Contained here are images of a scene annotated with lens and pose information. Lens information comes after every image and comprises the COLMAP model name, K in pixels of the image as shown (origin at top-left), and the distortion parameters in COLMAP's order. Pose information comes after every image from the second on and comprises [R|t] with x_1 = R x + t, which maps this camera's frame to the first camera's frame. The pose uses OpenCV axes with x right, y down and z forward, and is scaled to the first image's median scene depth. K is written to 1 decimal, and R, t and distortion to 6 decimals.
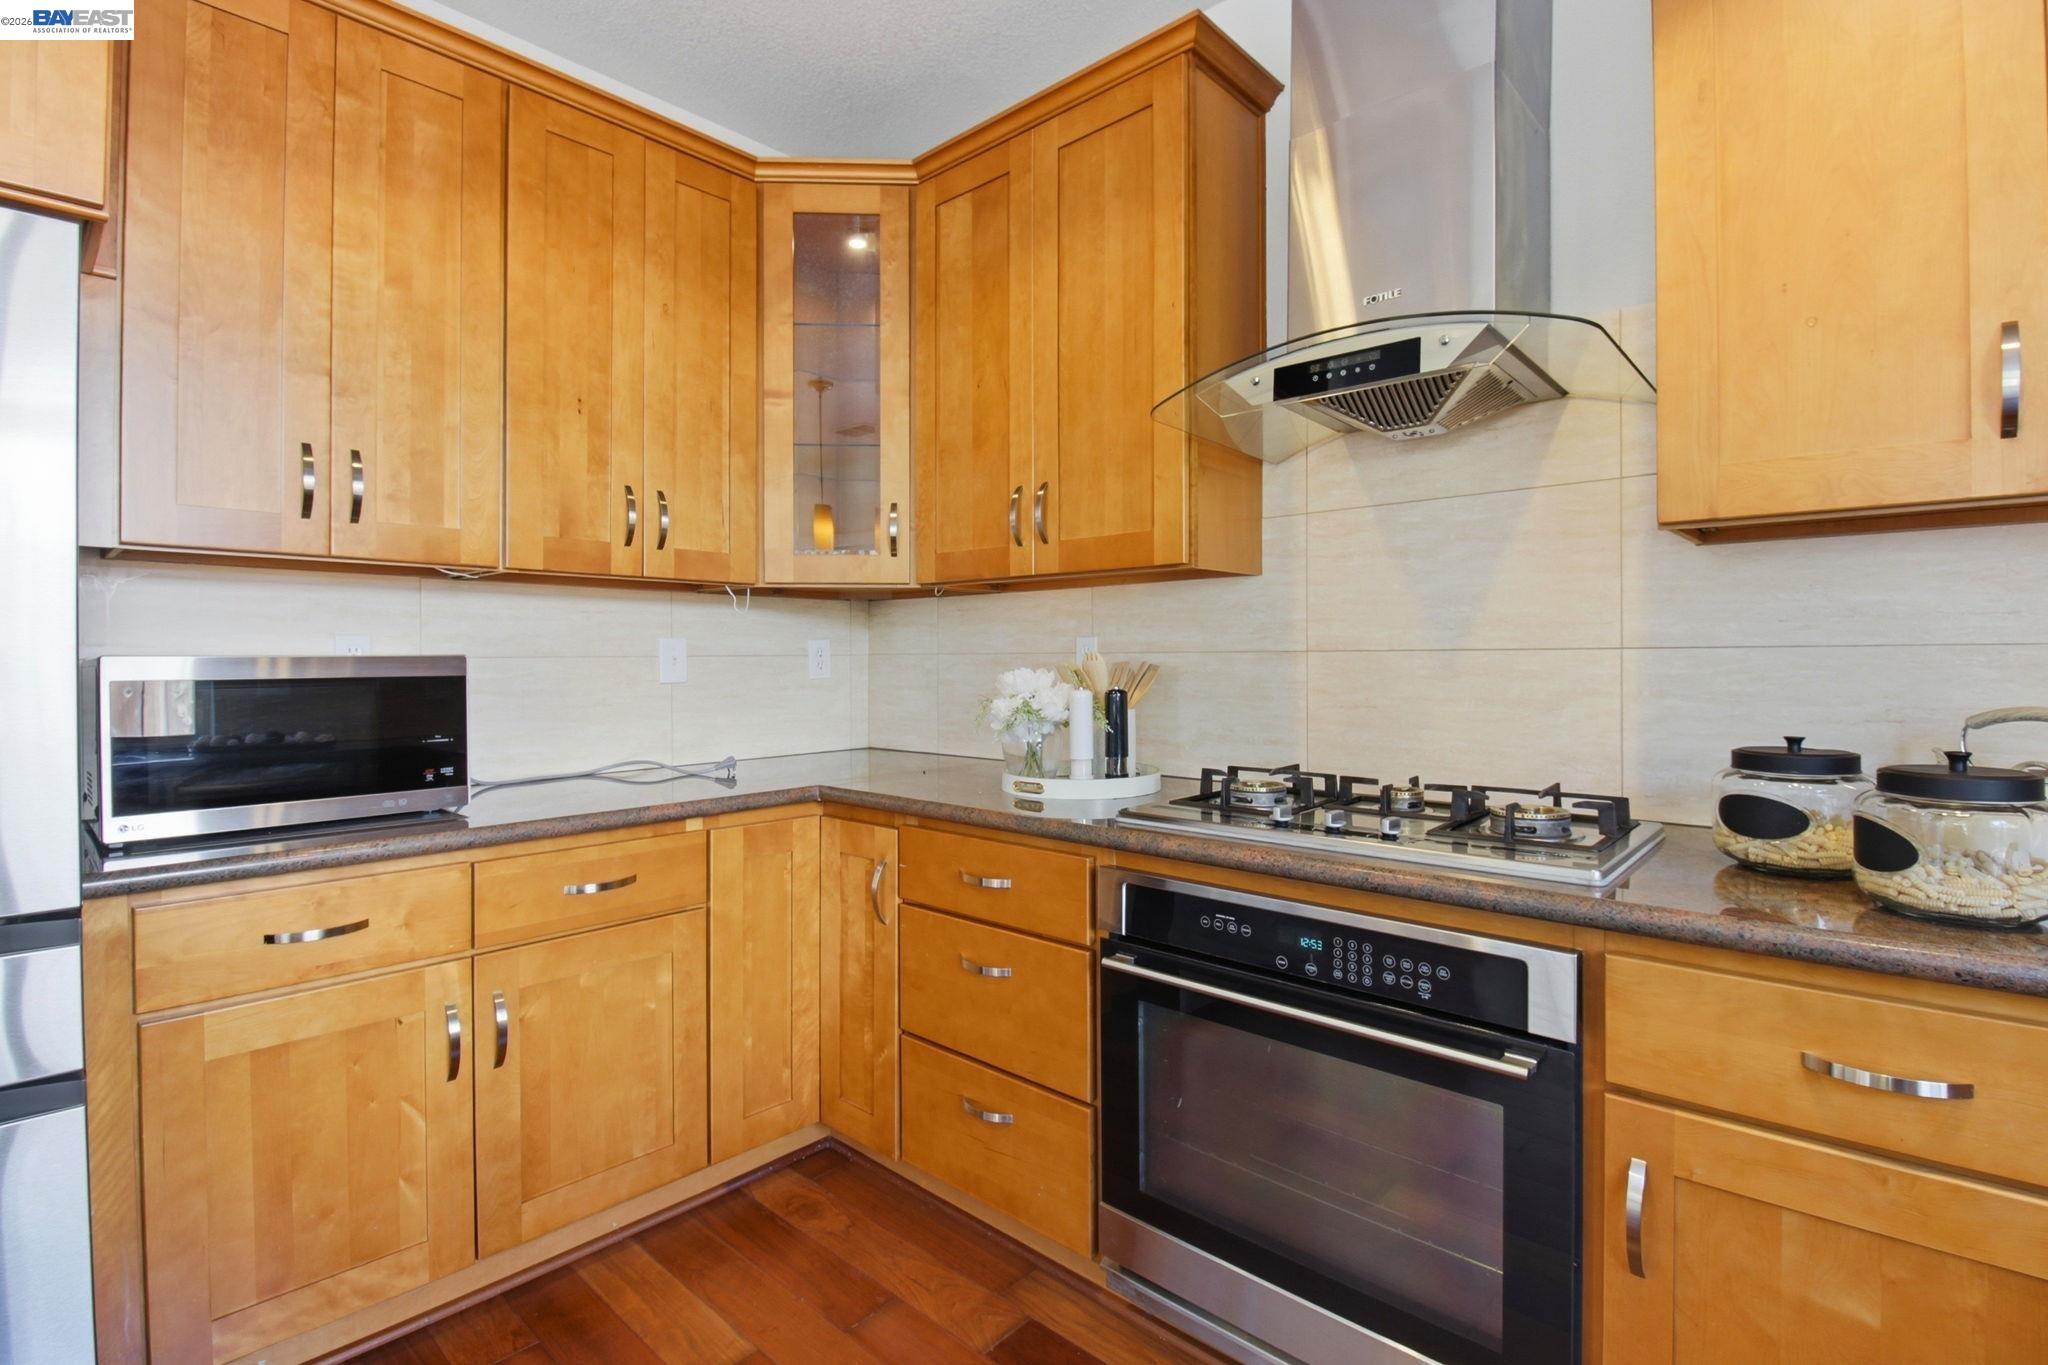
lens RADIAL K [[973.4, 0, 1036.8], [0, 973.4, 657.6], [0, 0, 1]] dist [-0.001399, -0.010879]
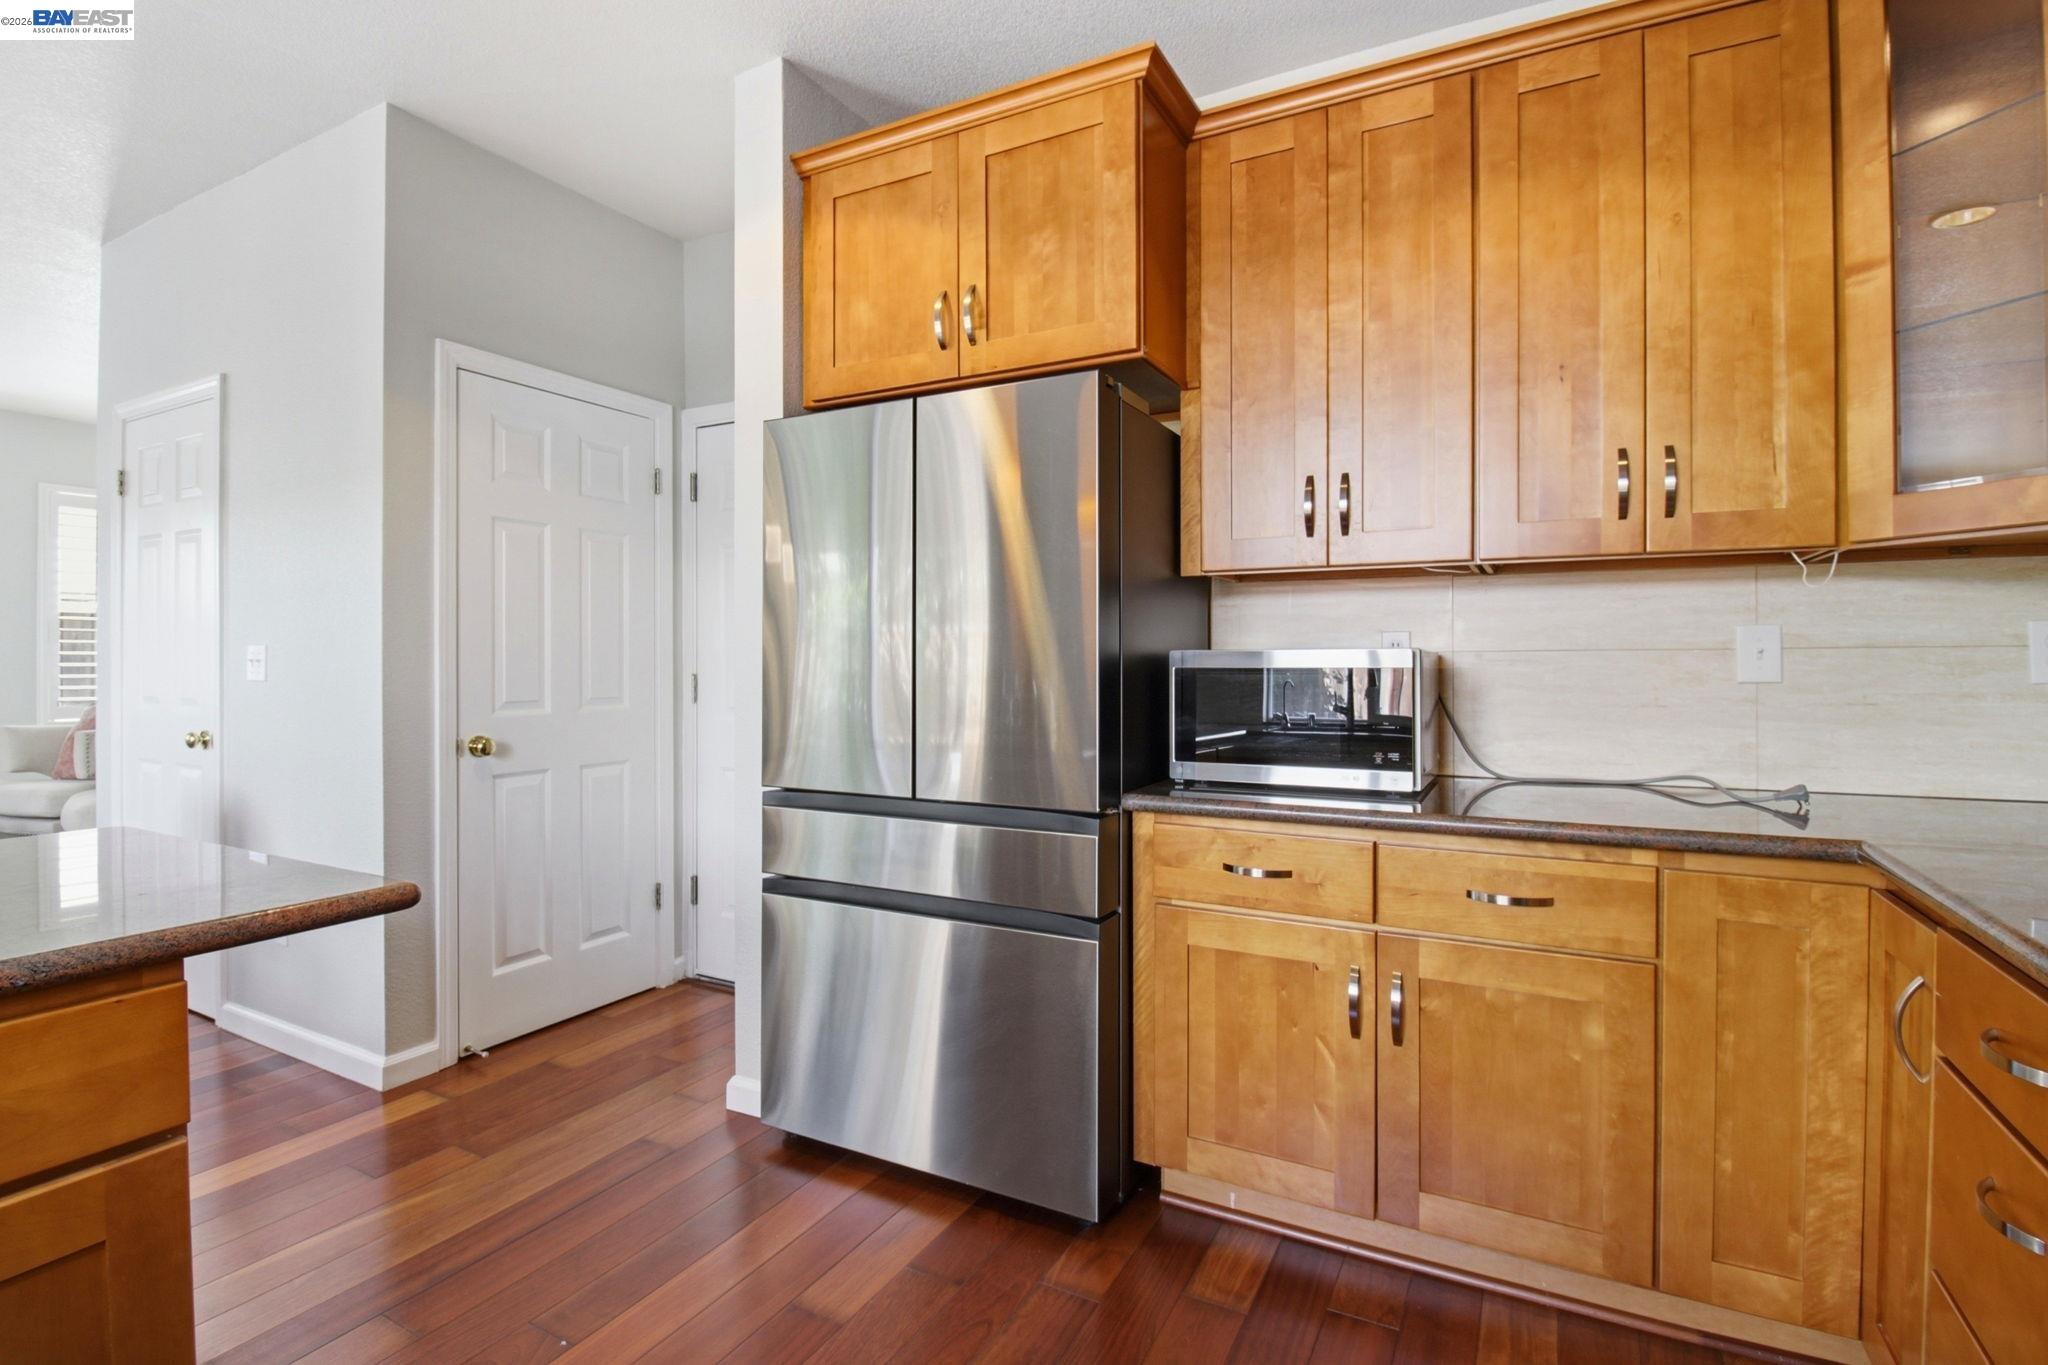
lens RADIAL K [[973.4, 0, 1030.0], [0, 973.4, 655.8], [0, 0, 1]] dist [-0.001399, -0.010879]
pose [[0.237967, 0.001025, -0.971273, 0.315566], [0.001860, 0.999997, 0.001511, 0.003009], [0.971272, -0.002166, 0.237964, 0.327307]]
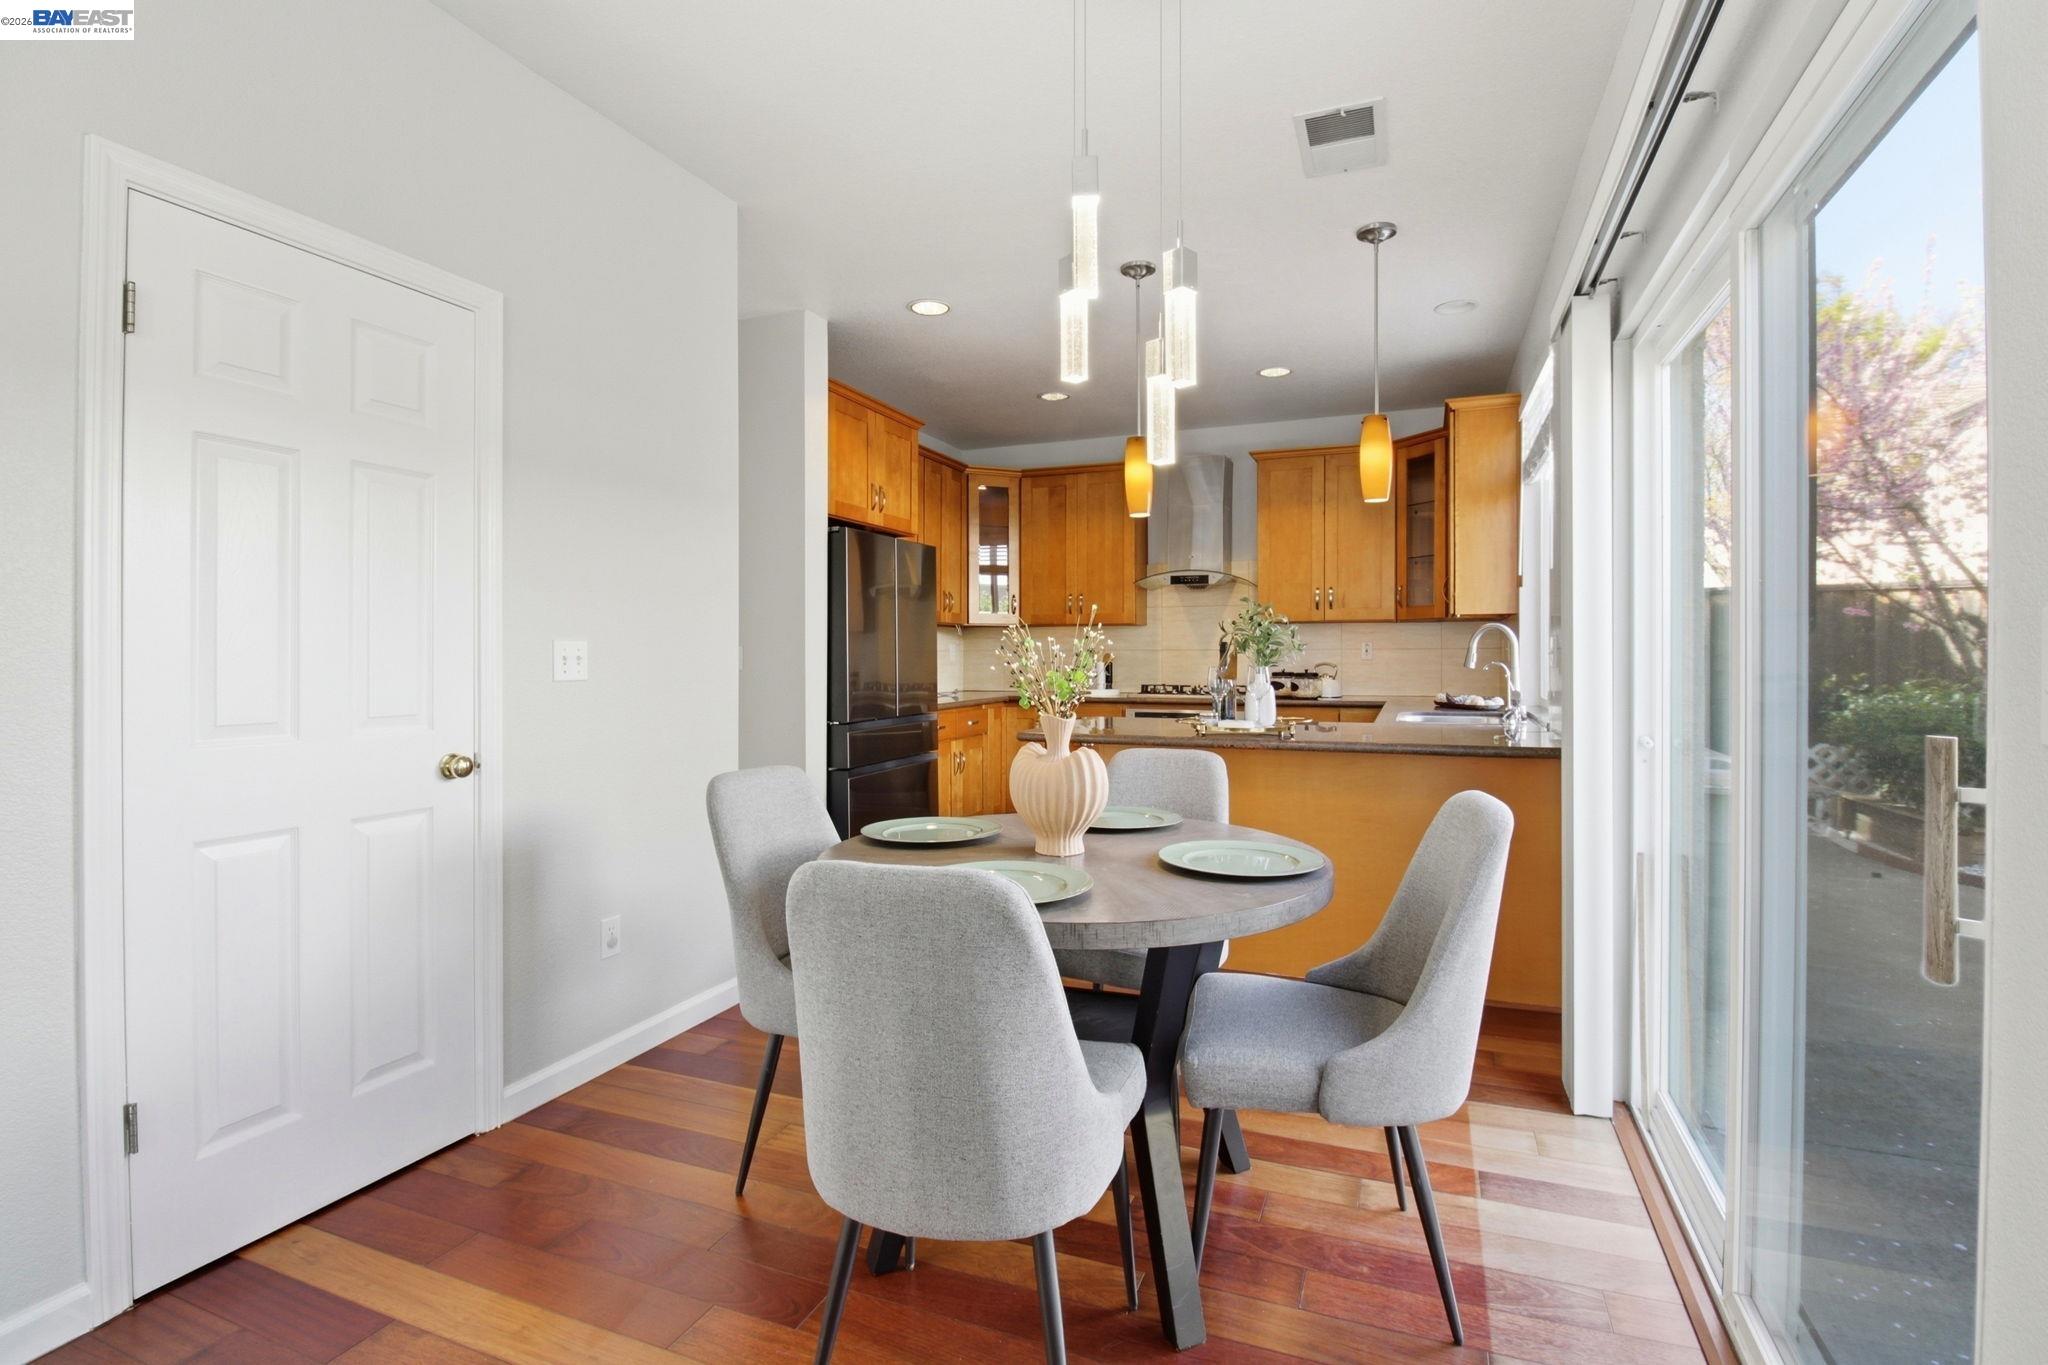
lens RADIAL K [[973.4, 0, 1028.8], [0, 973.4, 665.3], [0, 0, 1]] dist [-0.001399, -0.010879]
pose [[0.939674, -0.004255, 0.342045, -1.285464], [-0.000775, 0.999894, 0.014568, -0.002188], [-0.342071, -0.013955, 0.939571, -1.944994]]
